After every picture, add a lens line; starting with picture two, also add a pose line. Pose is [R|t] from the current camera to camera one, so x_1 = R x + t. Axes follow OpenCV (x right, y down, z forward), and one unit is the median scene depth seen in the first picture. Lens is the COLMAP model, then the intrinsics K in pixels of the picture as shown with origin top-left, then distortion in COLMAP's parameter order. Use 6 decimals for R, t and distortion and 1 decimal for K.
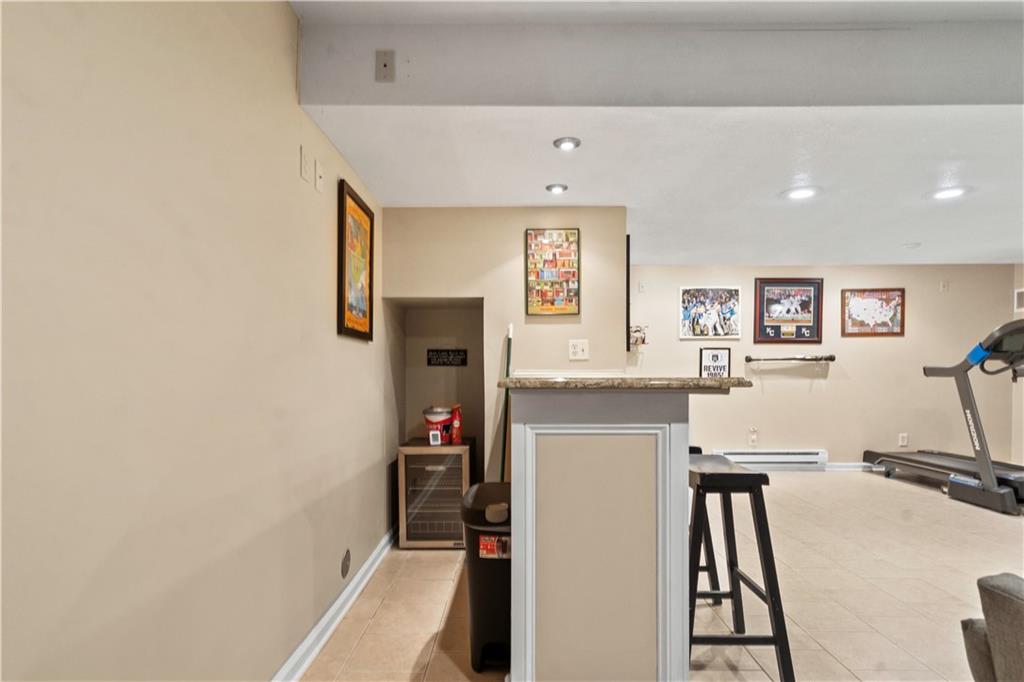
lens RADIAL K [[560.8, 0, 512.0], [0, 560.8, 381.2], [0, 0, 1]] dist [0.007064, -0.000685]
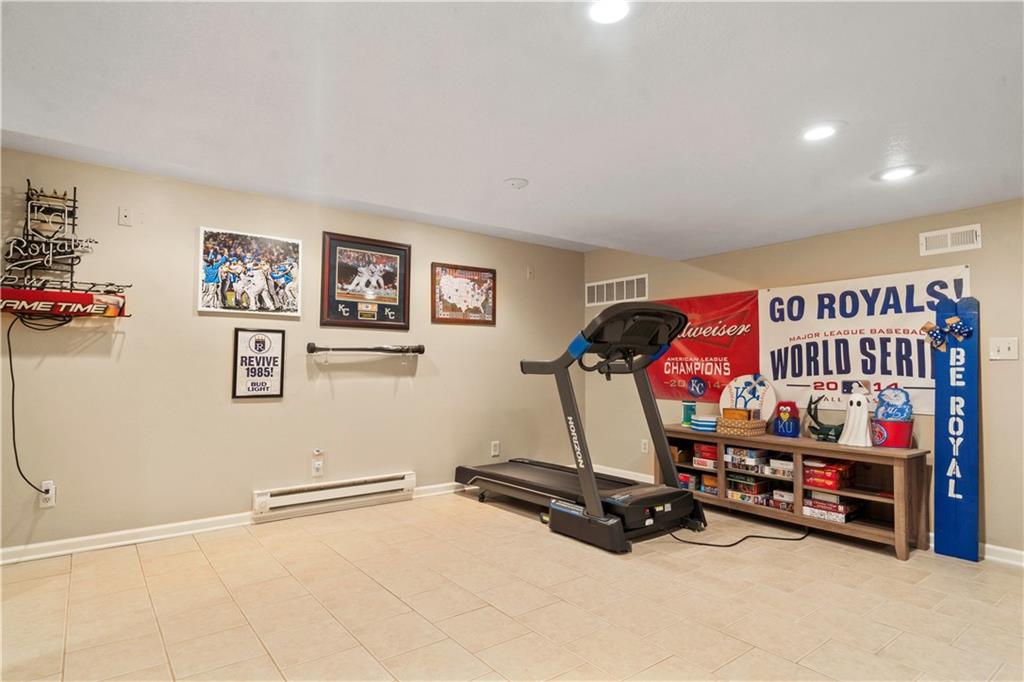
lens RADIAL K [[560.8, 0, 508.2], [0, 560.8, 340.6], [0, 0, 1]] dist [0.007064, -0.000685]
pose [[0.789400, 0.032753, 0.613004, 0.193402], [0.007412, 0.997994, -0.062868, -0.004310], [-0.613834, 0.054172, 0.787574, 0.322372]]
